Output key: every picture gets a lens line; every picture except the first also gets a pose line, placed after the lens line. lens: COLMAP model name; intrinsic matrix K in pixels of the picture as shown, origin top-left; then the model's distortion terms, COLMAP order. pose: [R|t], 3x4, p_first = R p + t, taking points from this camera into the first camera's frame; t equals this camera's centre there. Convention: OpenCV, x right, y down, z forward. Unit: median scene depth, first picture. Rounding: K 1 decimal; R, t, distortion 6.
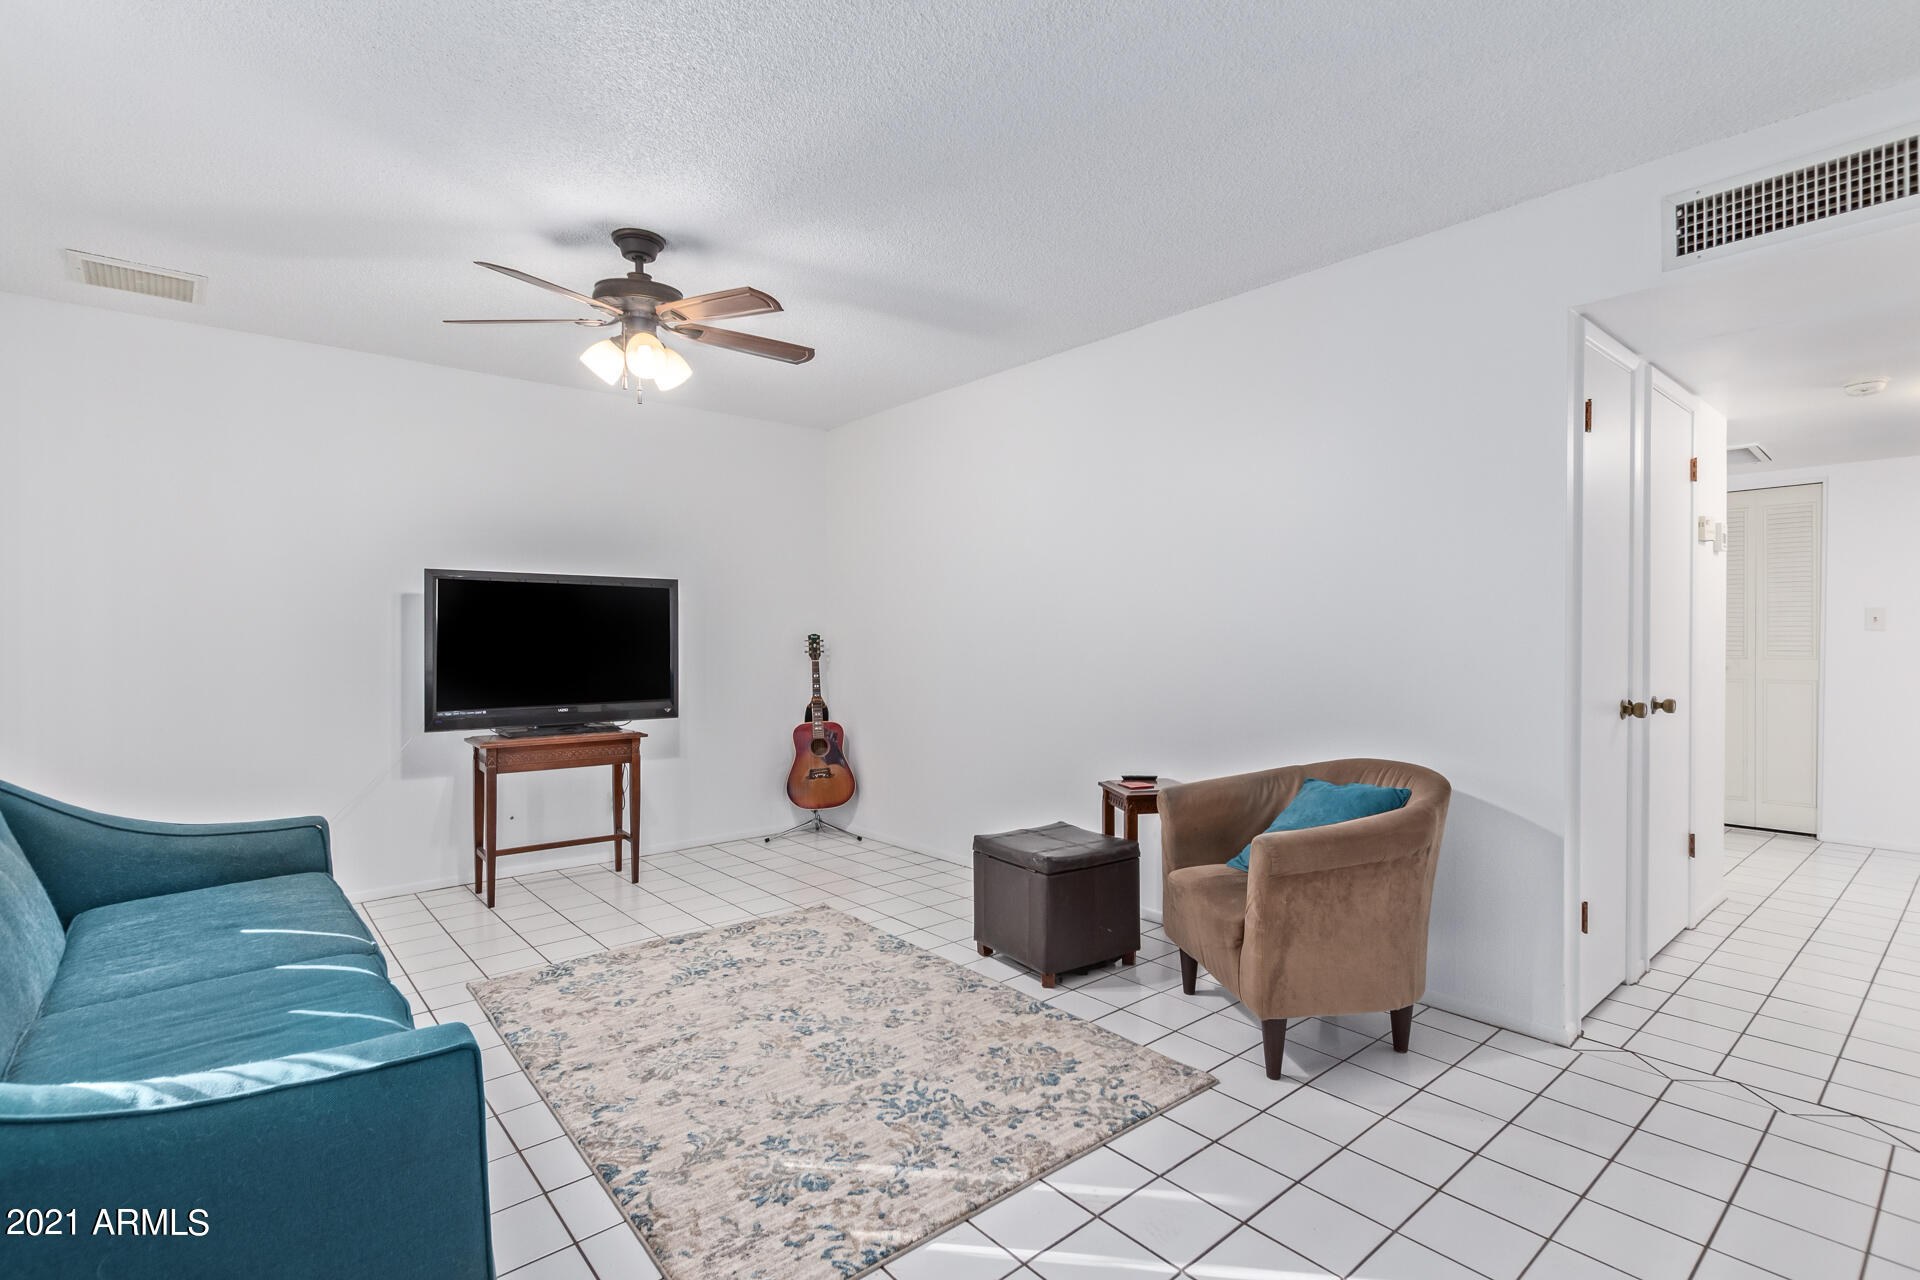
lens RADIAL K [[896.9, 0, 960.0], [0, 896.9, 640.0], [0, 0, 1]] dist [0.010621, 0.000178]
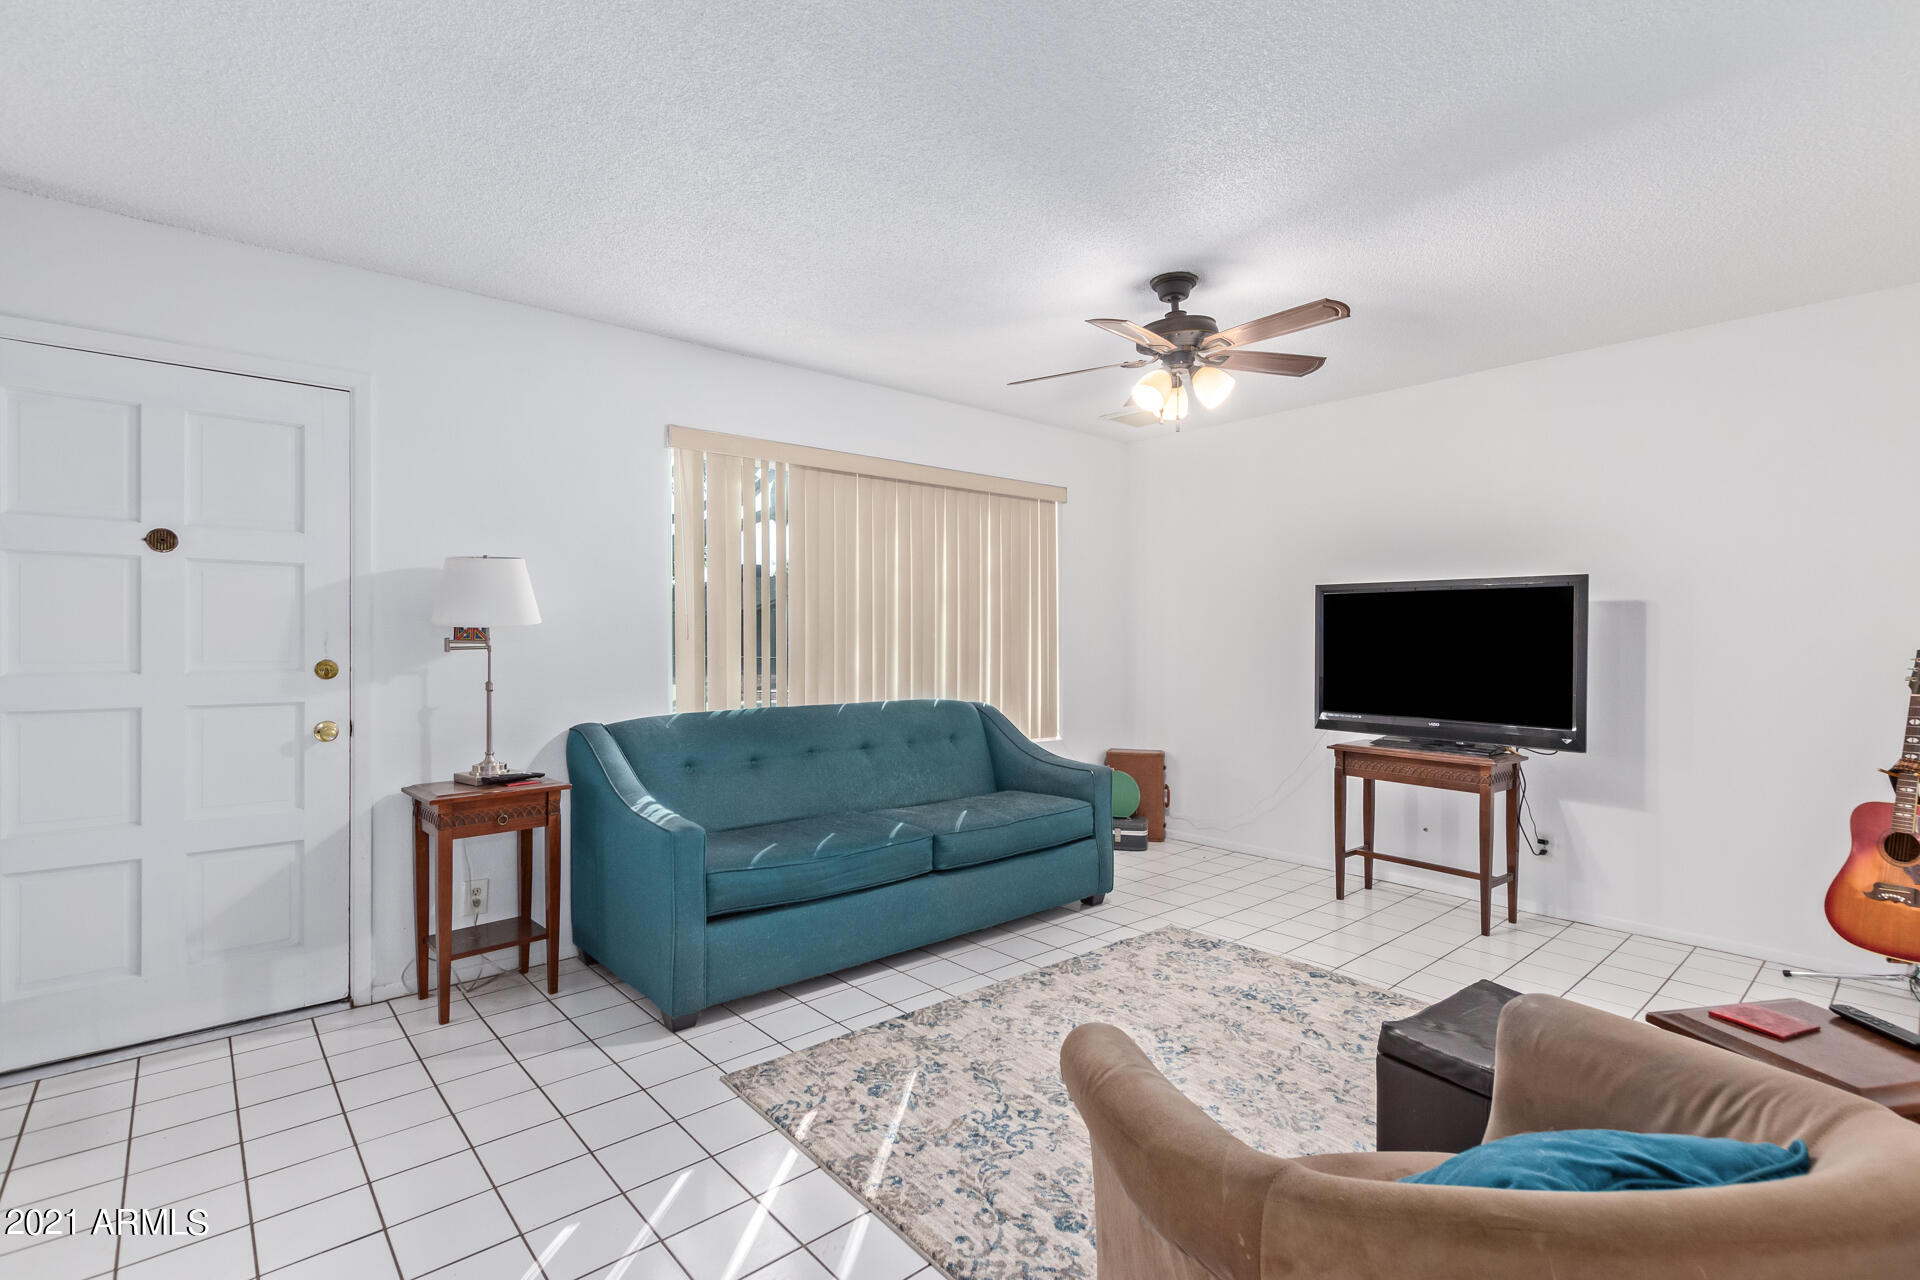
lens RADIAL K [[875.9, 0, 960.0], [0, 875.9, 640.0], [0, 0, 1]] dist [0.000650, -0.000033]
pose [[0.012142, 0.004613, -0.999916, 0.777812], [-0.006867, 0.999966, 0.004530, -0.019072], [0.999903, 0.006811, 0.012173, 0.809529]]
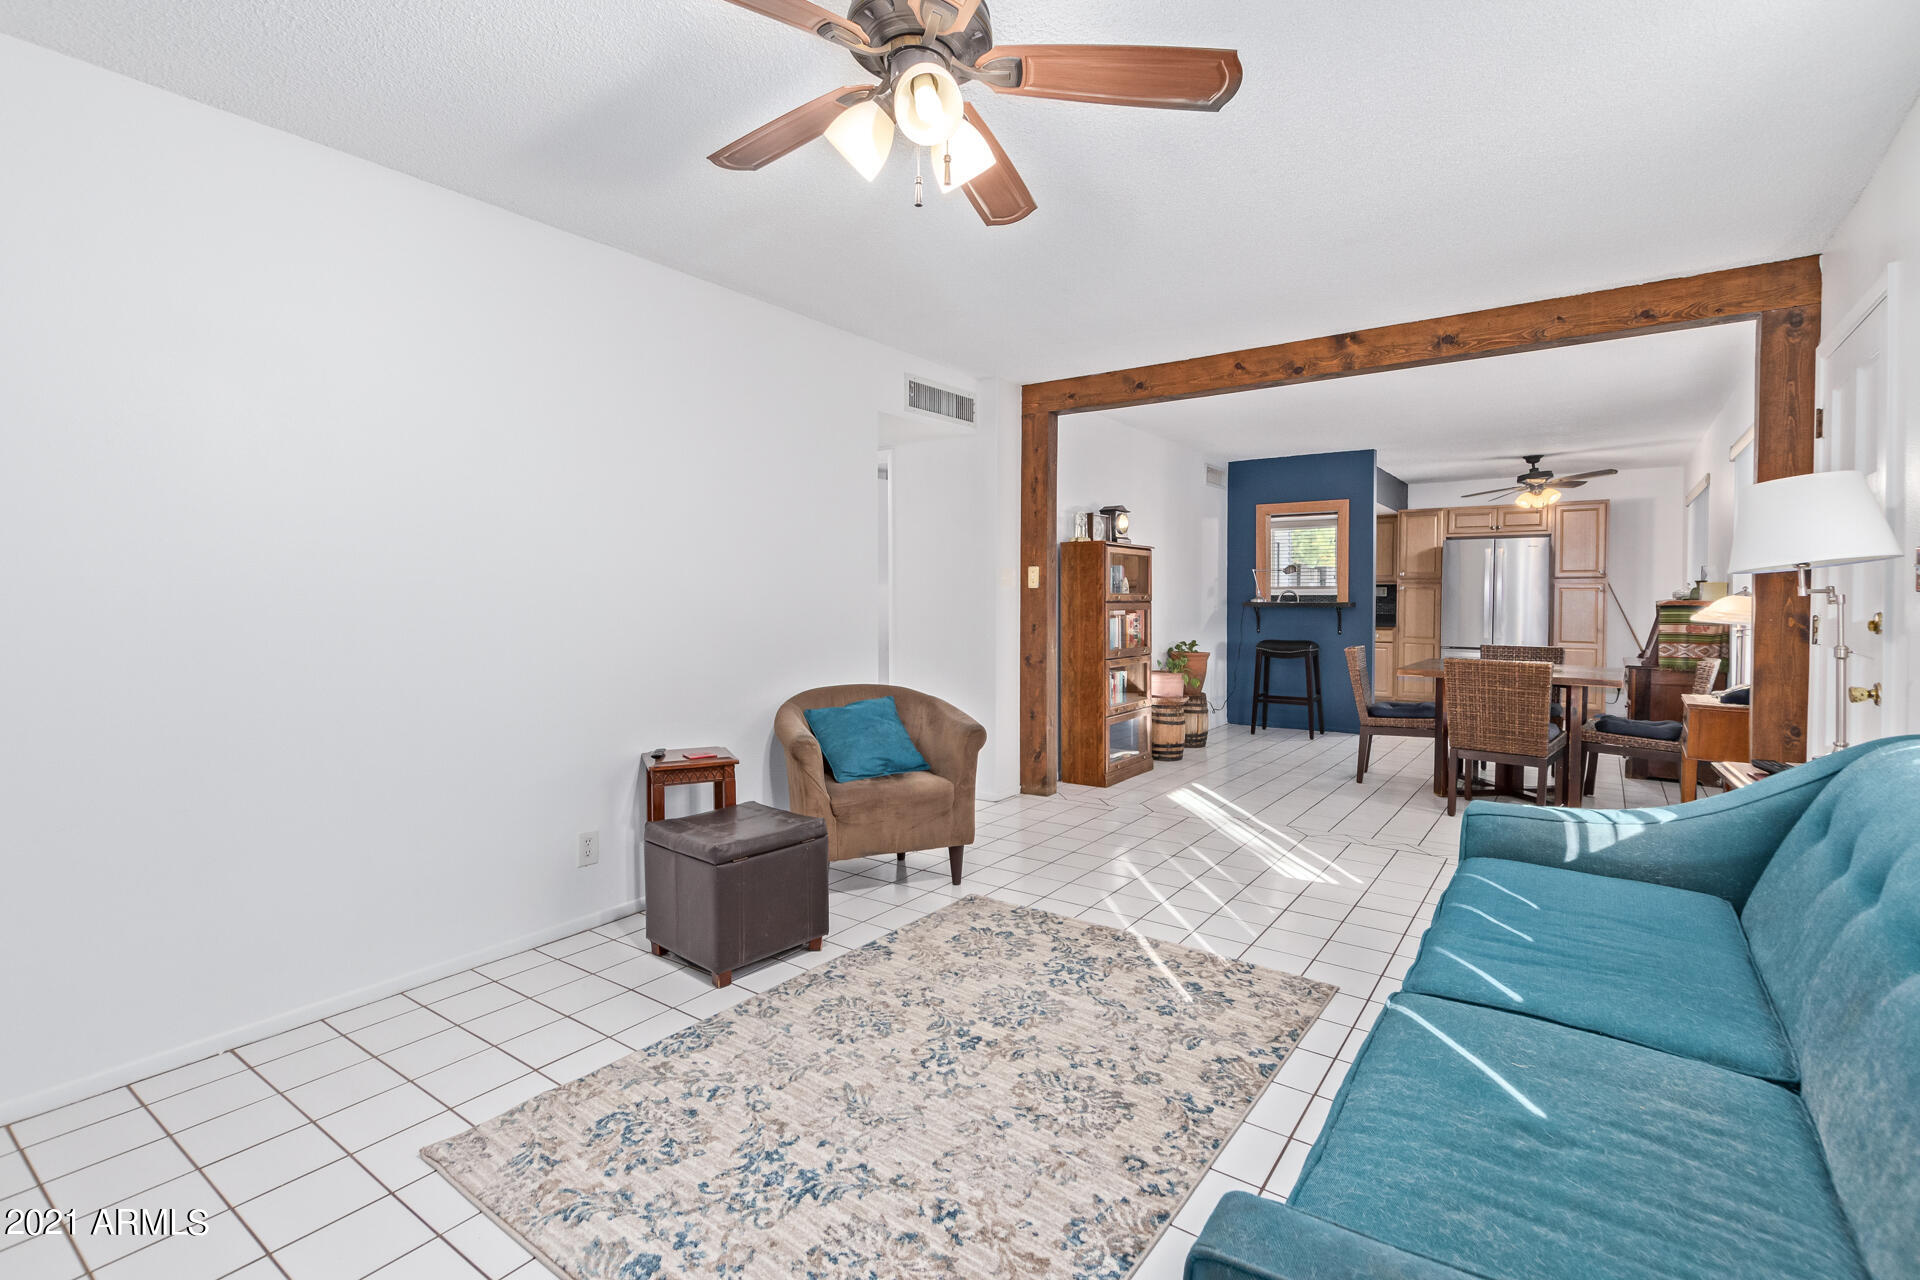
lens RADIAL K [[879.5, 0, 964.8], [0, 879.5, 629.9], [0, 0, 1]] dist [0.001934, 0.000250]
pose [[-0.243106, -0.031852, 0.969477, -1.037059], [0.012049, 0.999284, 0.035853, -0.011045], [-0.969925, 0.020398, -0.242548, 1.240278]]
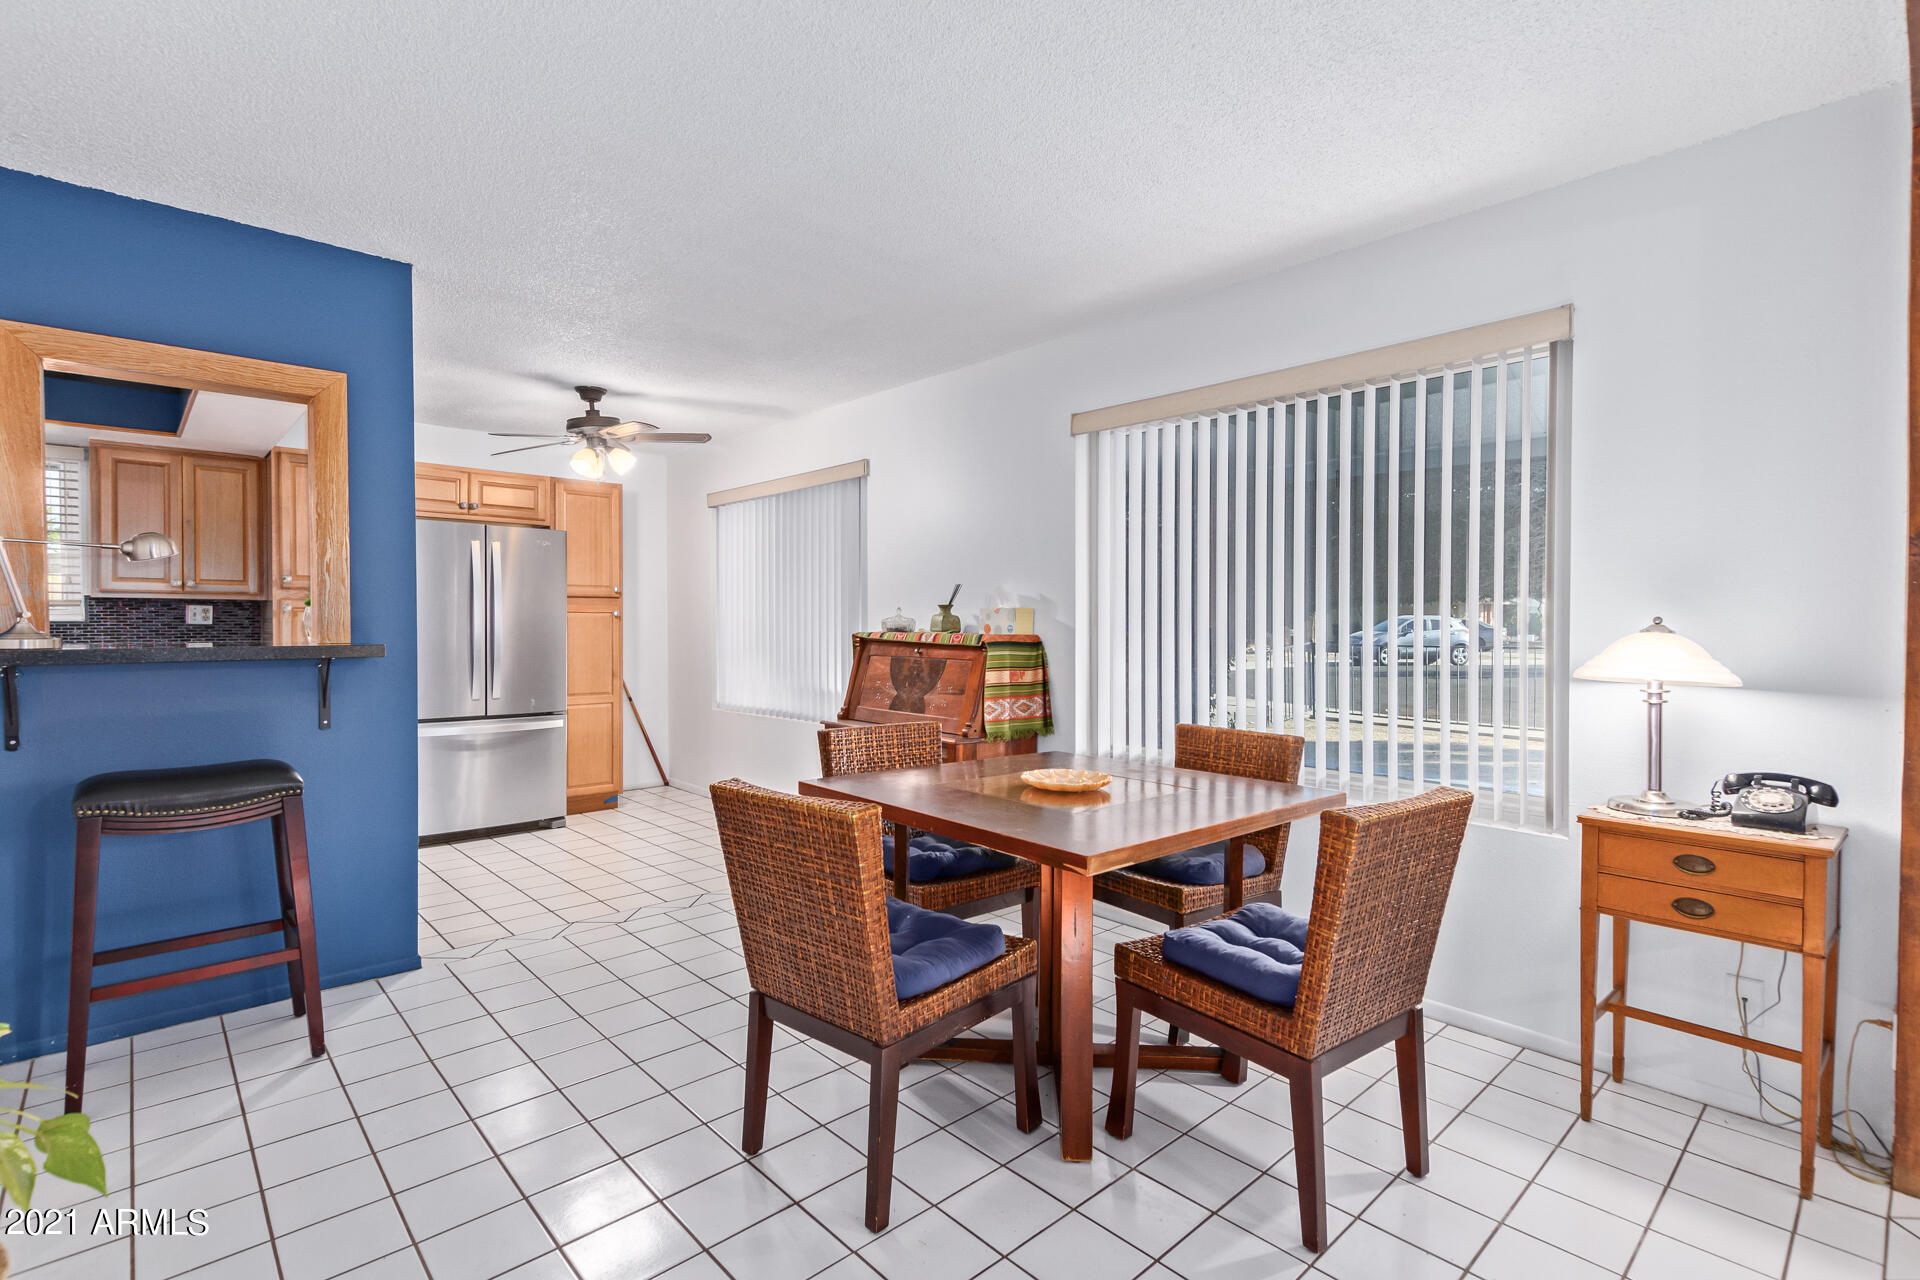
lens RADIAL K [[900.2, 0, 960.0], [0, 900.2, 640.0], [0, 0, 1]] dist [-0.000551, 0.000051]
pose [[-0.999154, 0.003596, -0.040958, 0.778222], [0.002301, 0.999497, 0.031638, -0.021504], [0.041051, 0.031517, -0.998660, 0.468896]]
